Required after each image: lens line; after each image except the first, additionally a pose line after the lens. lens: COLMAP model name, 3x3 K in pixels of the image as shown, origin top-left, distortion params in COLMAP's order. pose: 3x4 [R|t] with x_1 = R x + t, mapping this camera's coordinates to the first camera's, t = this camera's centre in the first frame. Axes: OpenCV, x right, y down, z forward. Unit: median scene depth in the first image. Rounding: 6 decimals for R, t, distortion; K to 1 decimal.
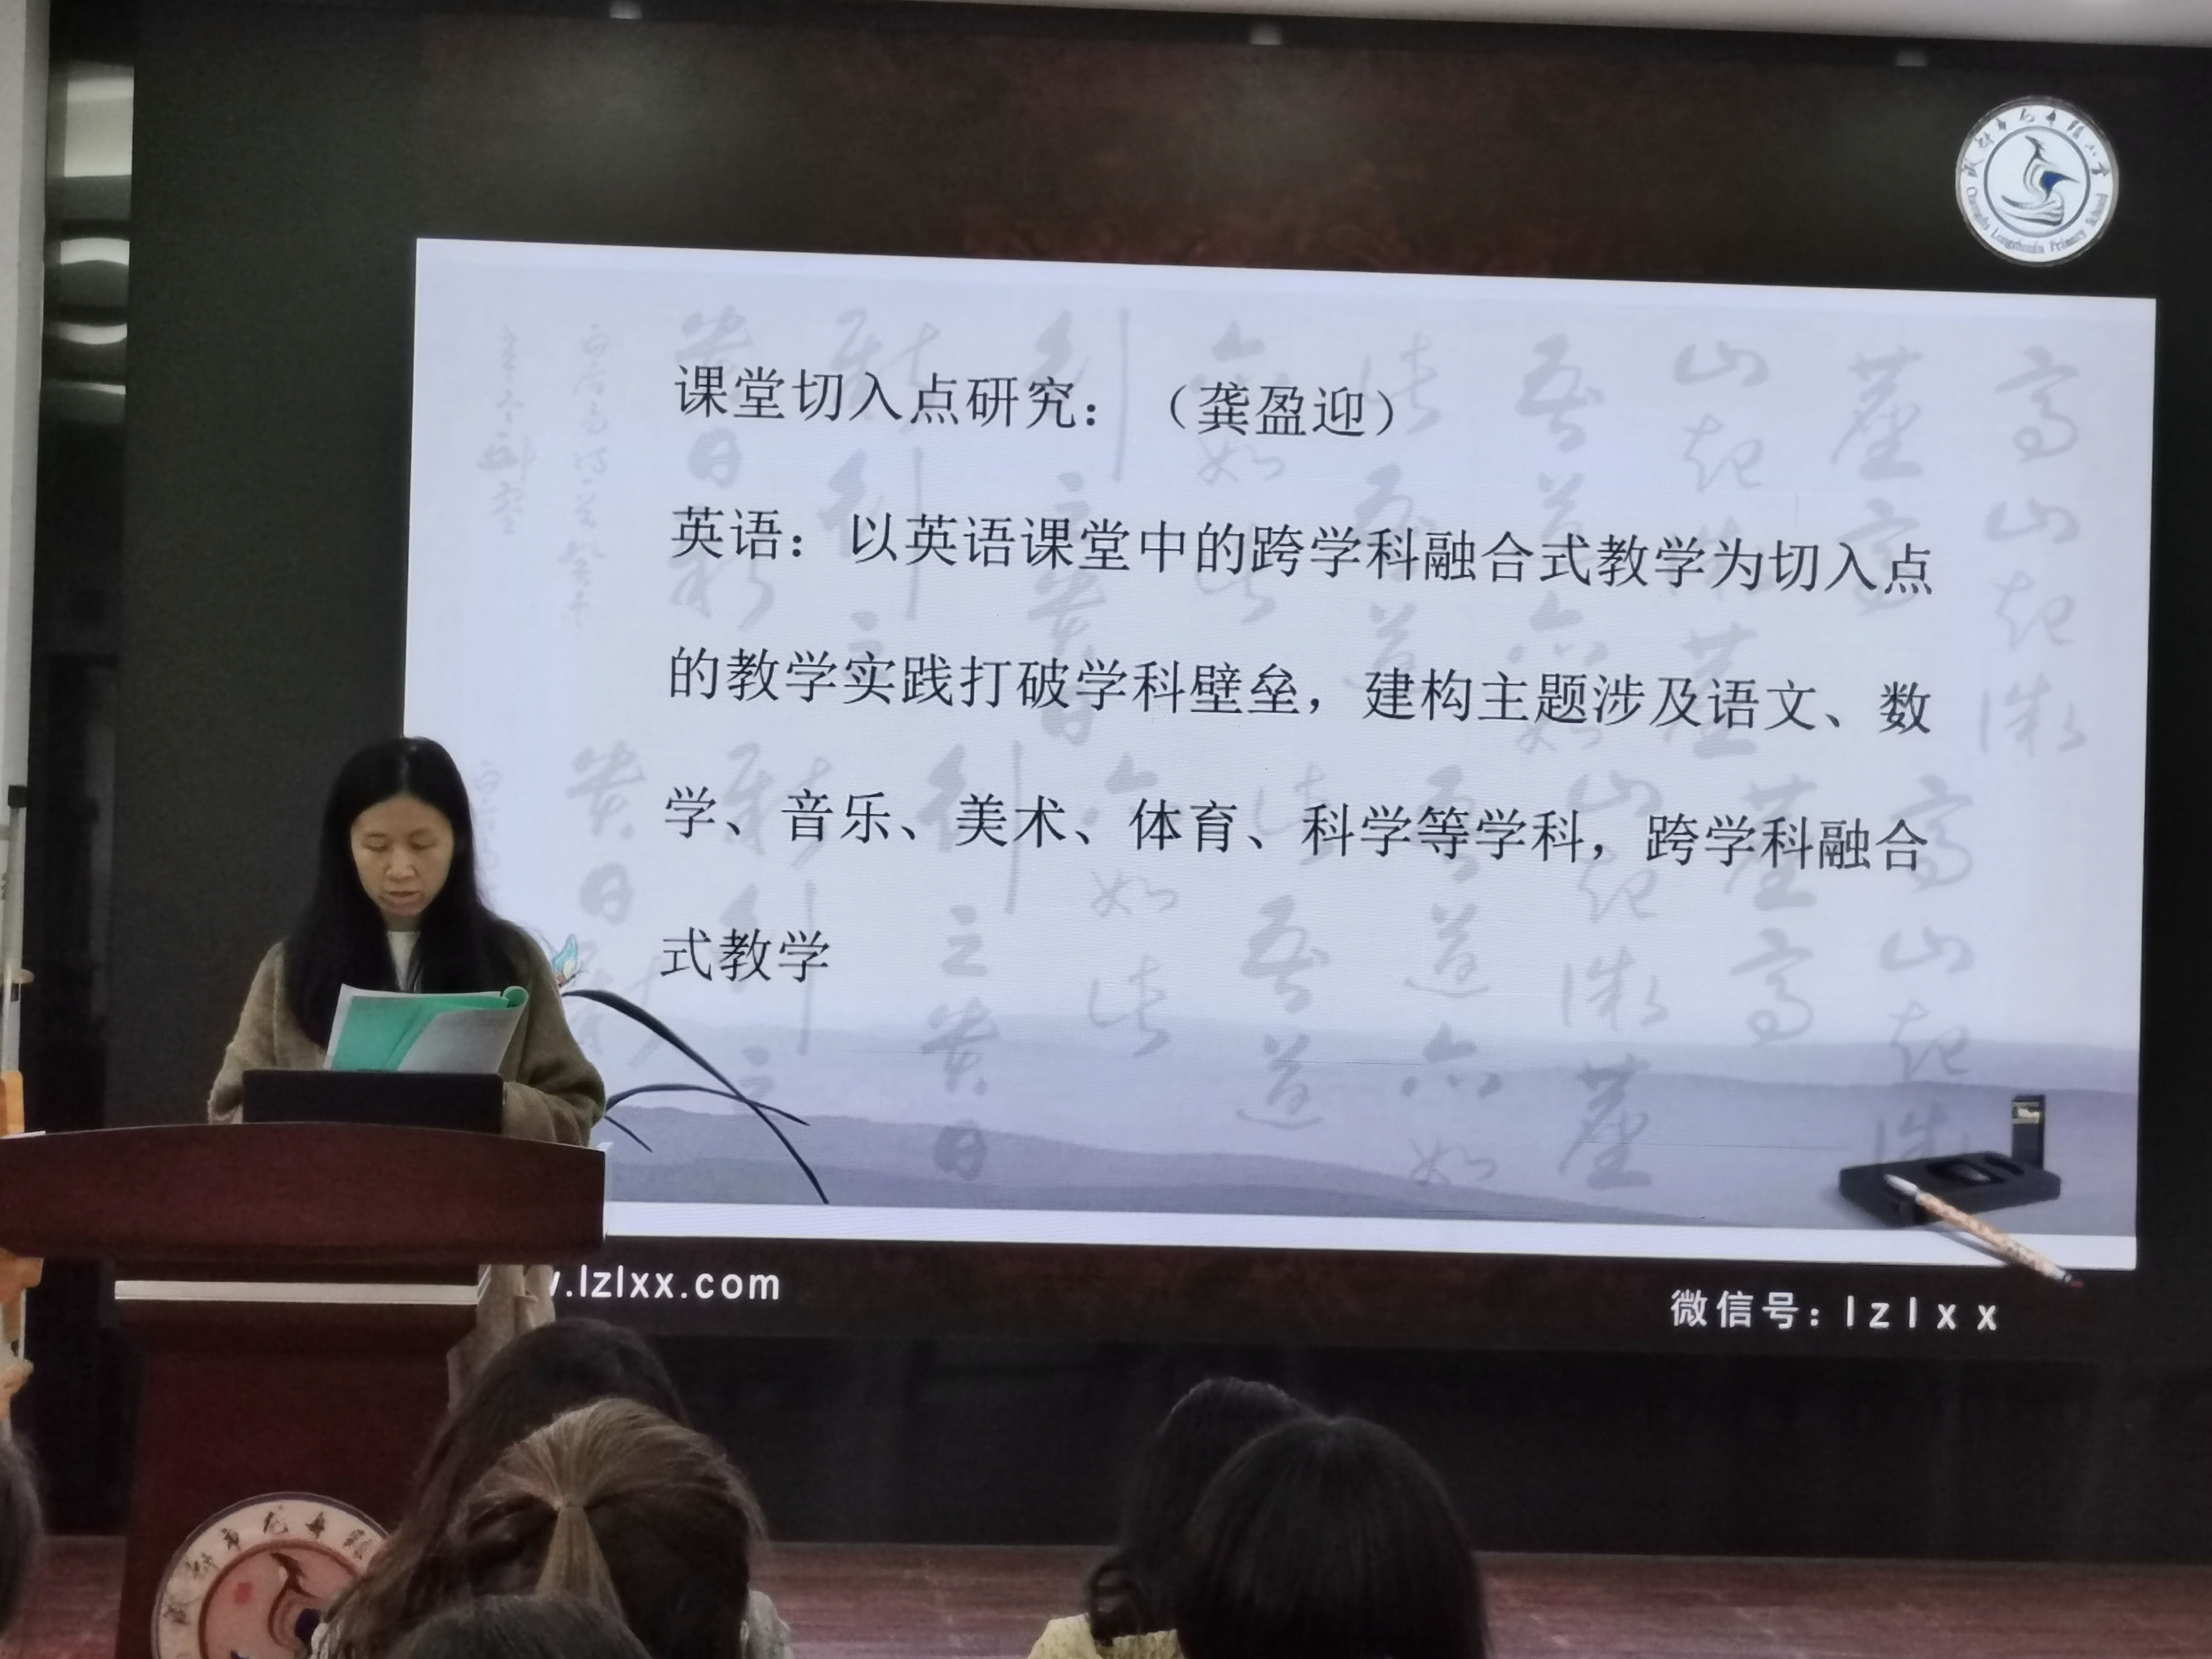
lens RADIAL K [[5304.0, 0, 1104.6], [0, 5304.0, 826.1], [0, 0, 1]] dist [0.096728, 0.000000]
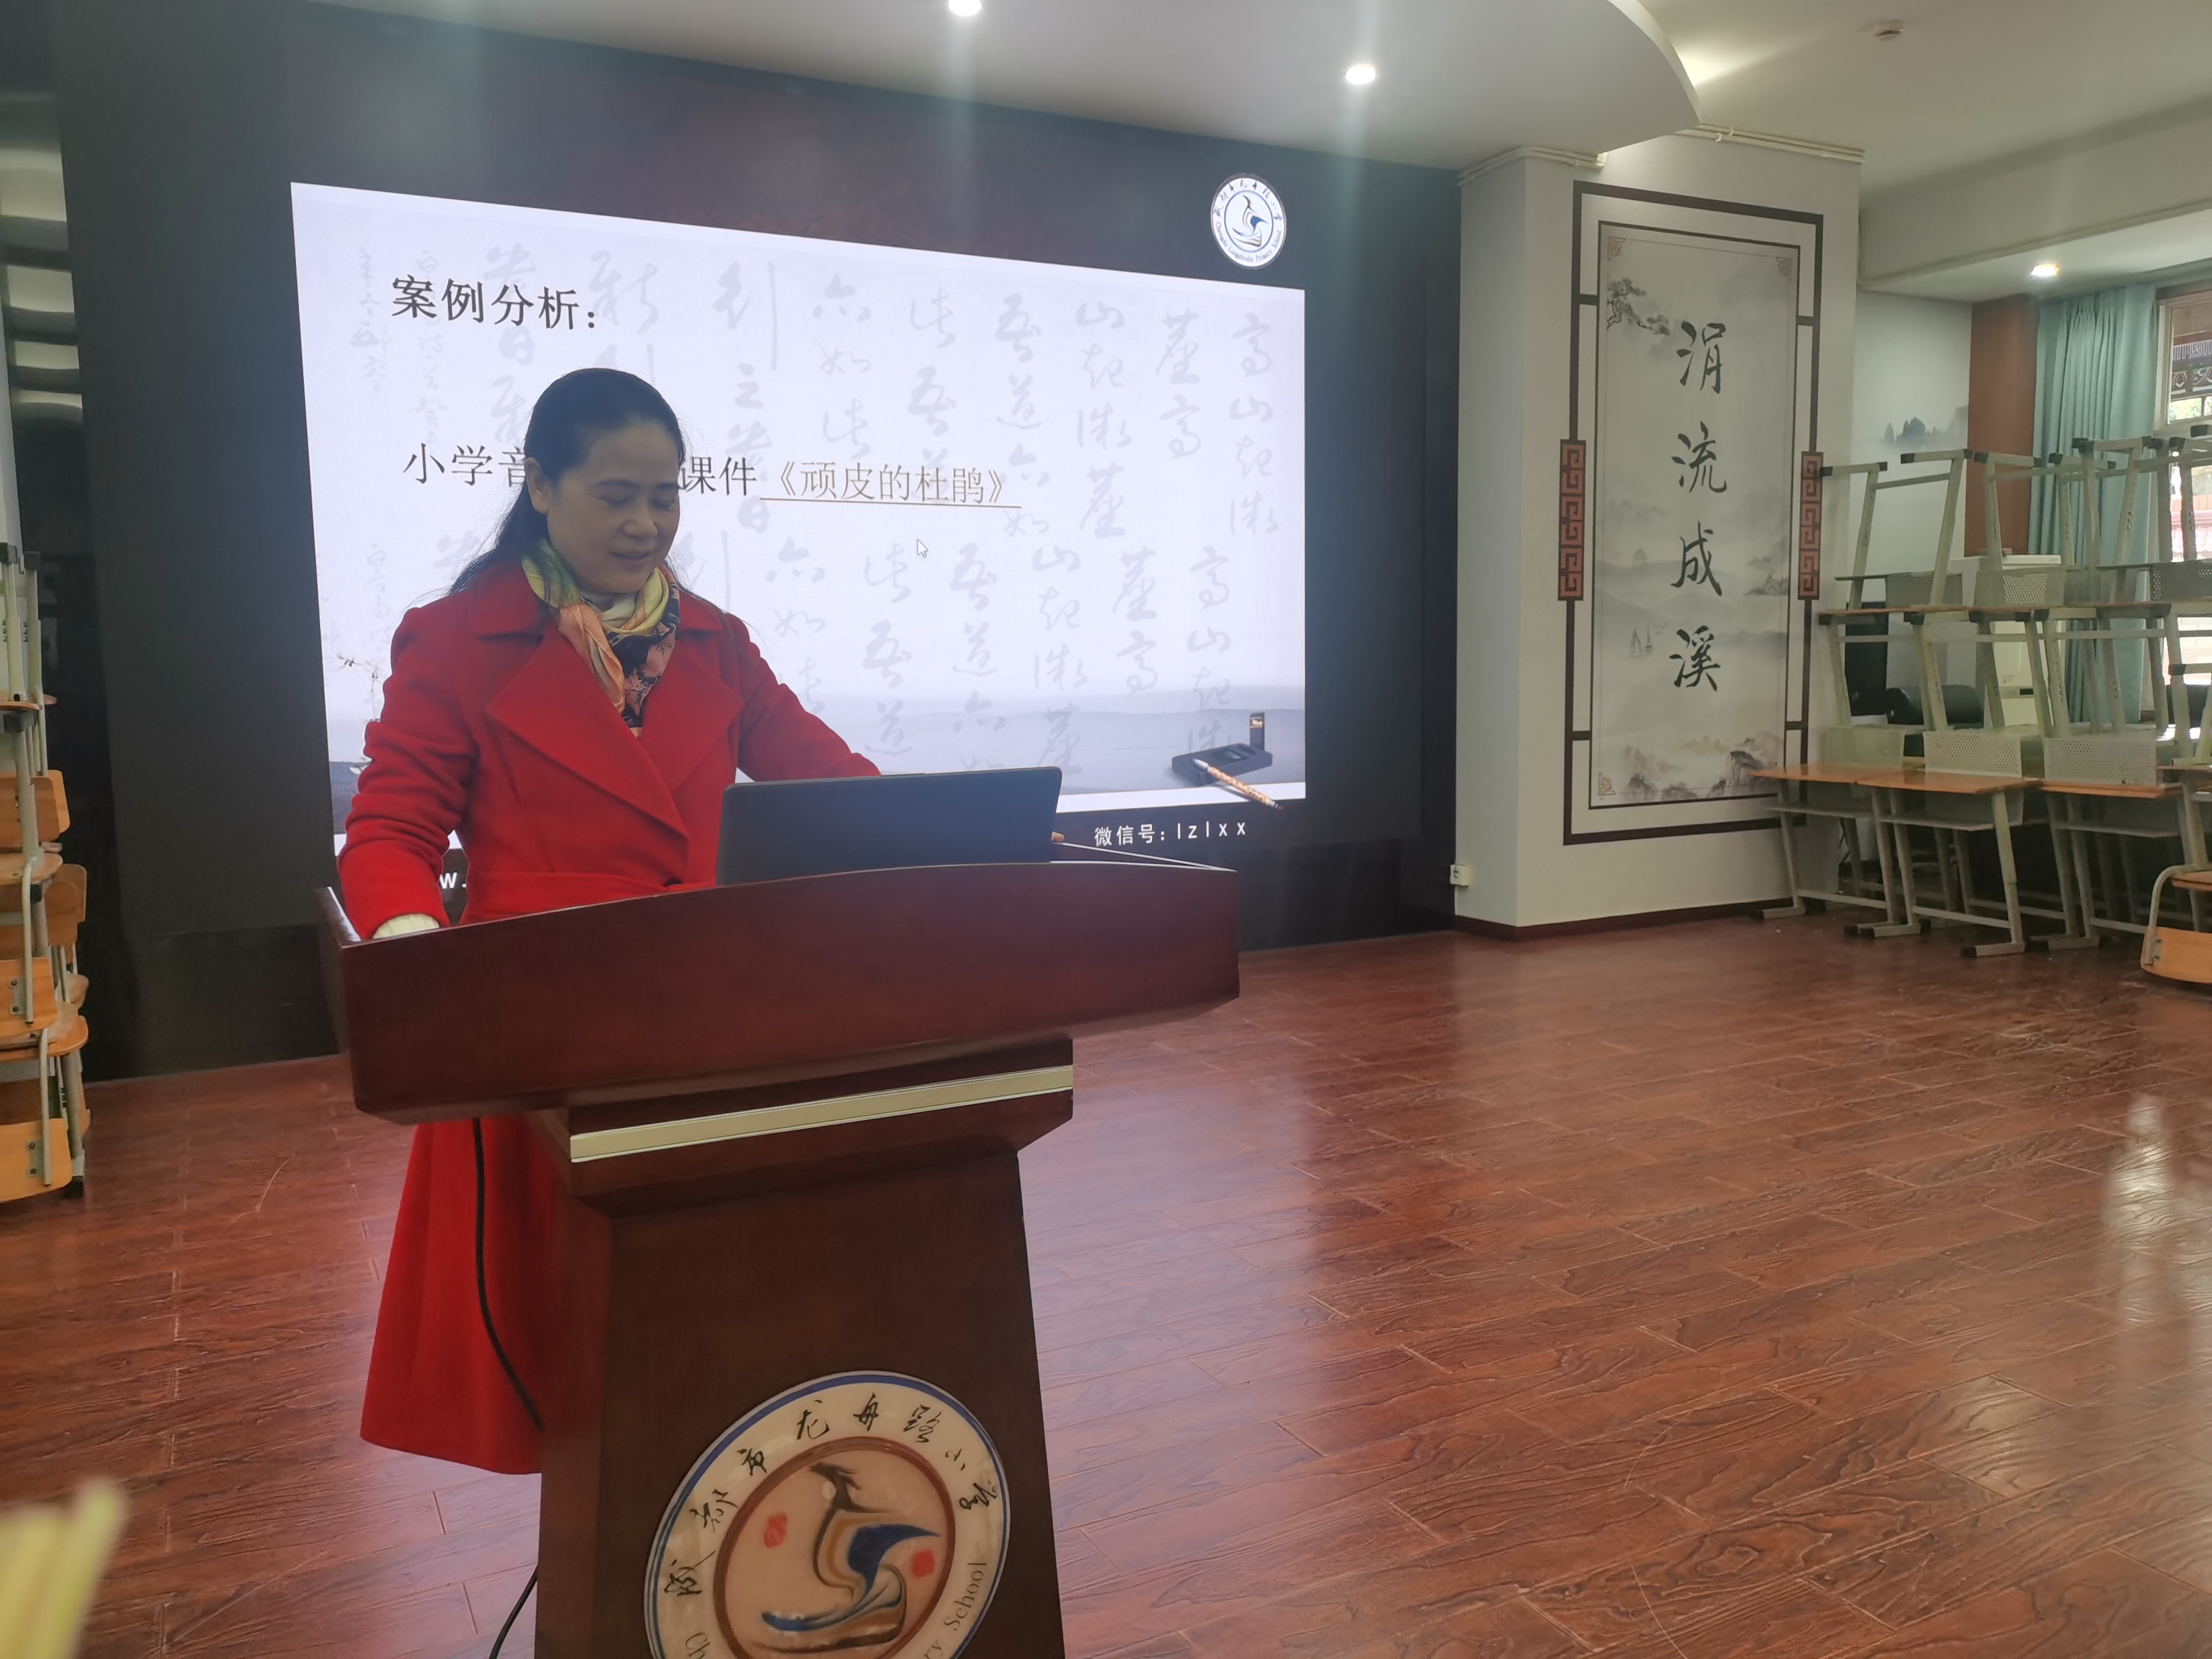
lens RADIAL K [[1685.0, 0, 1117.7], [0, 1685.0, 841.2], [0, 0, 1]] dist [0.045236, -0.025051]
pose [[0.917329, -0.081612, 0.389676, -0.116467], [0.032571, 0.990867, 0.130849, 0.014839], [-0.396796, -0.107340, 0.911609, 0.457093]]
